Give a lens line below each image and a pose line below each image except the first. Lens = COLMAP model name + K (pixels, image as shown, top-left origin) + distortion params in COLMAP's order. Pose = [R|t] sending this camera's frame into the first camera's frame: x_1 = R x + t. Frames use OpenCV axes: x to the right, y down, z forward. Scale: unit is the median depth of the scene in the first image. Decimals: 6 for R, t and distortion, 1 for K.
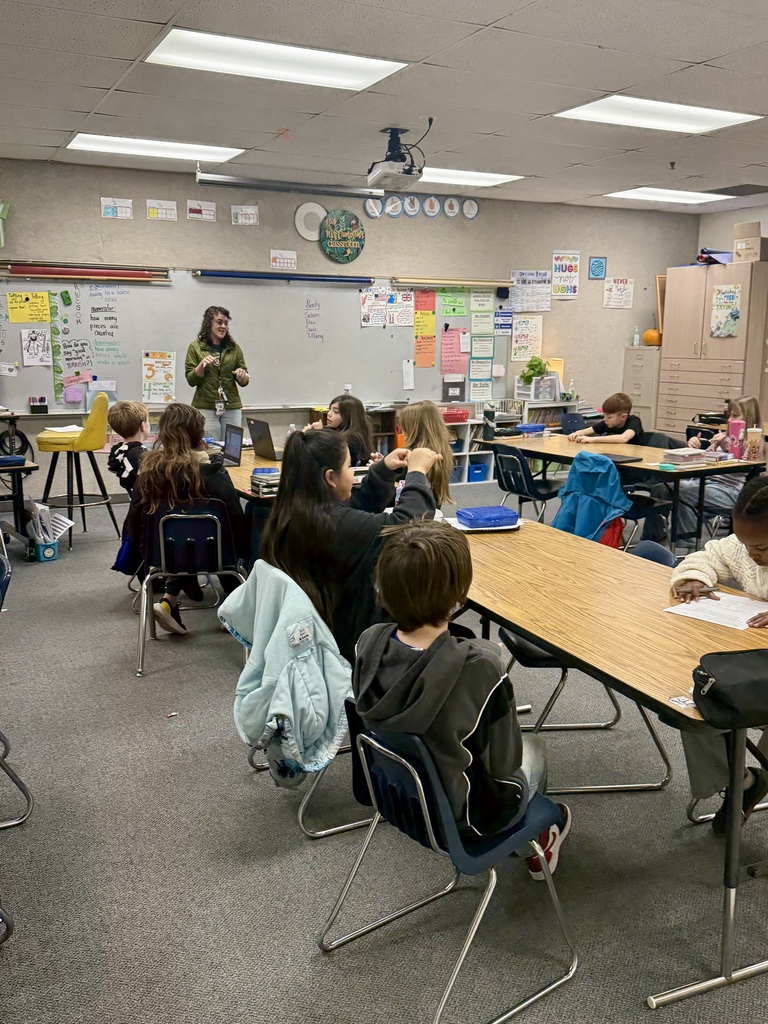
lens RADIAL K [[916.8, 0, 385.1], [0, 916.8, 515.9], [0, 0, 1]] dist [0.081394, -0.066104]
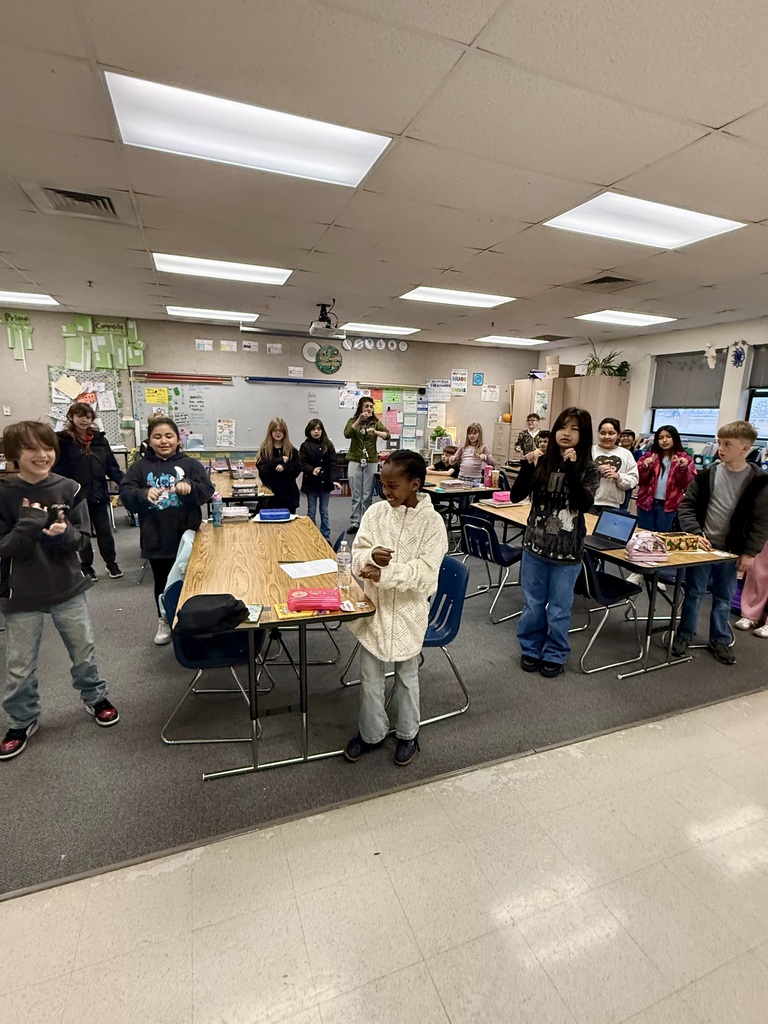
lens RADIAL K [[490.8, 0, 383.0], [0, 490.8, 514.8], [0, 0, 1]] dist [-0.002941, 0.000488]
pose [[0.994909, 0.040648, -0.092216, 0.161627], [-0.039301, 0.999093, 0.016378, -0.008544], [0.092798, -0.012670, 0.995604, 0.013121]]
